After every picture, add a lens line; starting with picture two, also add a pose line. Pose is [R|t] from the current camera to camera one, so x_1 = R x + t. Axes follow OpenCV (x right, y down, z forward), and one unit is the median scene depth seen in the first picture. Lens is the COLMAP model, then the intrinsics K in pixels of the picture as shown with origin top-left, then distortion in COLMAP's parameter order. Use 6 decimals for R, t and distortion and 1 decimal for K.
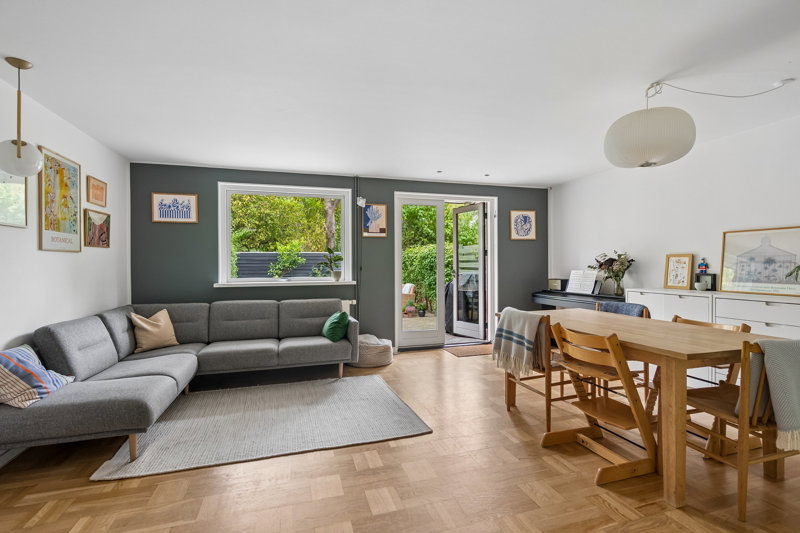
lens RADIAL K [[371.0, 0, 407.0], [0, 371.0, 267.2], [0, 0, 1]] dist [0.015369, 0.000413]
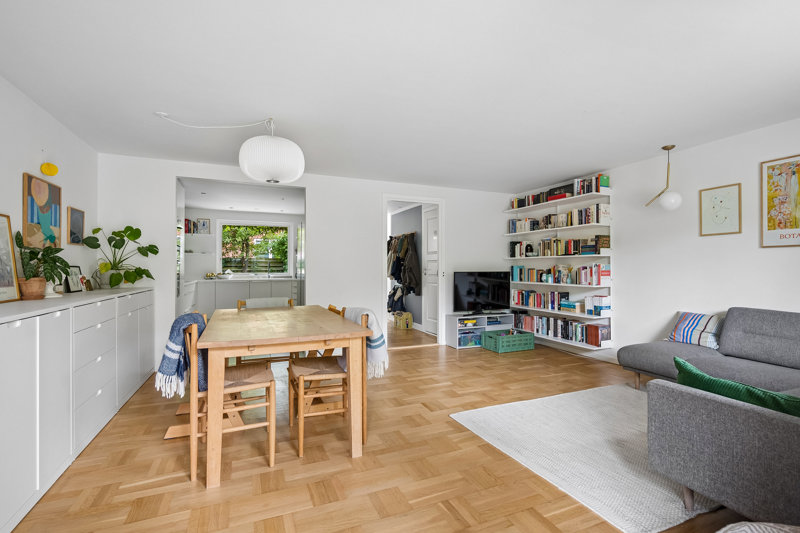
lens RADIAL K [[371.0, 0, 407.8], [0, 371.0, 267.0], [0, 0, 1]] dist [0.015369, 0.000413]
pose [[-0.992037, 0.006206, -0.125793, 0.174036], [0.005734, 0.999975, 0.004109, 0.002750], [0.125816, 0.003355, -0.992048, 1.119971]]
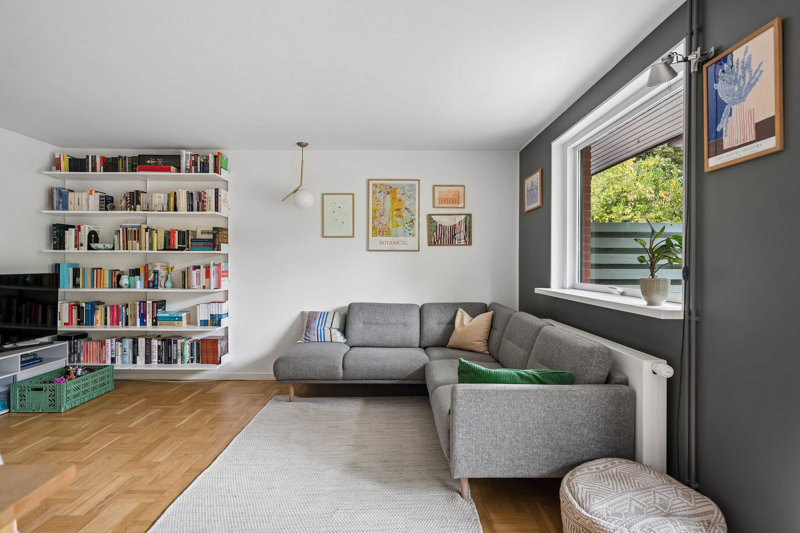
lens RADIAL K [[414.2, 0, 399.9], [0, 414.2, 267.1], [0, 0, 1]] dist [-0.001011, 0.000329]
pose [[-0.280475, 0.012846, -0.959775, 0.287352], [-0.007415, 0.999852, 0.015549, -0.005316], [0.959833, 0.011477, -0.280338, 0.849111]]
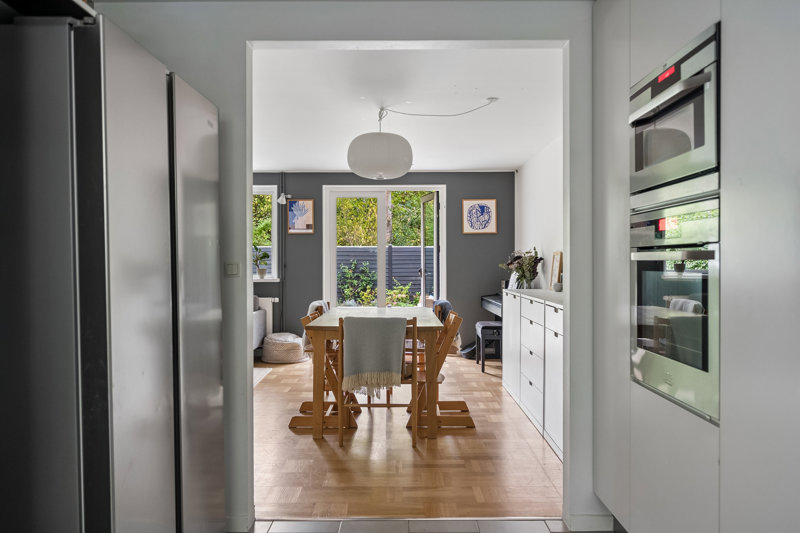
lens RADIAL K [[565.0, 0, 399.9], [0, 565.0, 265.9], [0, 0, 1]] dist [-0.003116, -0.000218]
pose [[0.953368, 0.006448, -0.301740, 0.607996], [-0.006518, 0.999978, 0.000773, 0.000006], [0.301739, 0.001230, 0.953390, -0.327257]]
